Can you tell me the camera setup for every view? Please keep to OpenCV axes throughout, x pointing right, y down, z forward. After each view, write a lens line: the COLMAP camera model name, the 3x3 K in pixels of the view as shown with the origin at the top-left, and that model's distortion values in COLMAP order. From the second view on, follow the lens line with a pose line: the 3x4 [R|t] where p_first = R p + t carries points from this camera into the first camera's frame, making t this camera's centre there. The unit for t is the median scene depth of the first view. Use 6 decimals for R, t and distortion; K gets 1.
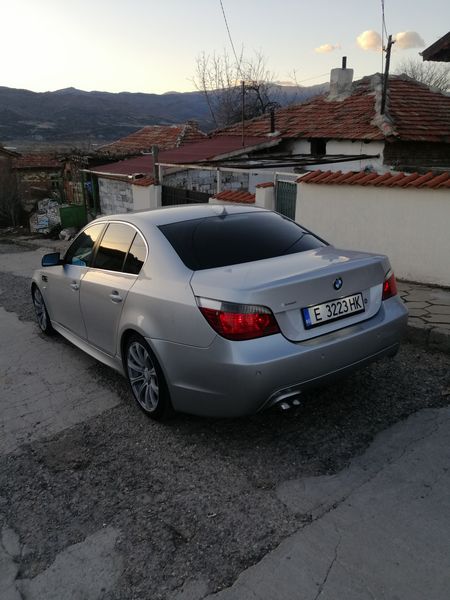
lens RADIAL K [[465.3, 0, 225.0], [0, 465.3, 300.0], [0, 0, 1]] dist [0.004012, 0.011174]
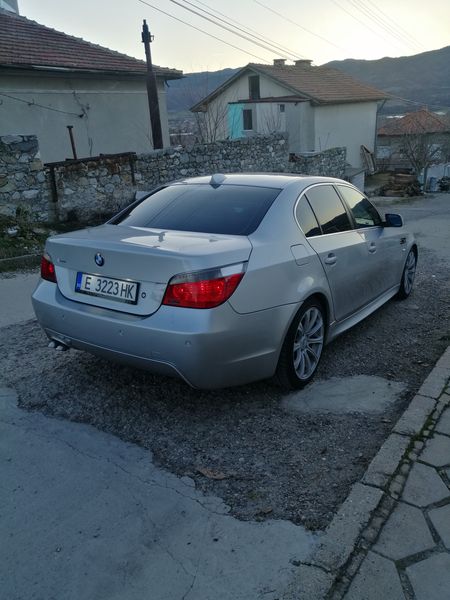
lens RADIAL K [[465.3, 0, 225.0], [0, 465.3, 300.0], [0, 0, 1]] dist [0.004012, 0.011174]
pose [[0.358498, 0.315146, -0.878728, 1.157707], [-0.253514, 0.938787, 0.233258, -0.237057], [0.898449, 0.139148, 0.416447, 0.807264]]
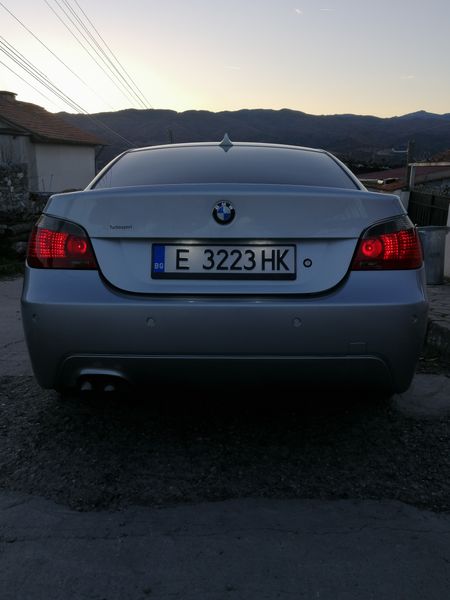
lens RADIAL K [[533.6, 0, 225.0], [0, 533.6, 300.0], [0, 0, 1]] dist [0.012975, 0.001052]
pose [[0.805037, 0.149932, -0.573966, 0.616639], [-0.202252, 0.978934, -0.027959, 0.086016], [0.557683, 0.138593, 0.818402, 0.448246]]
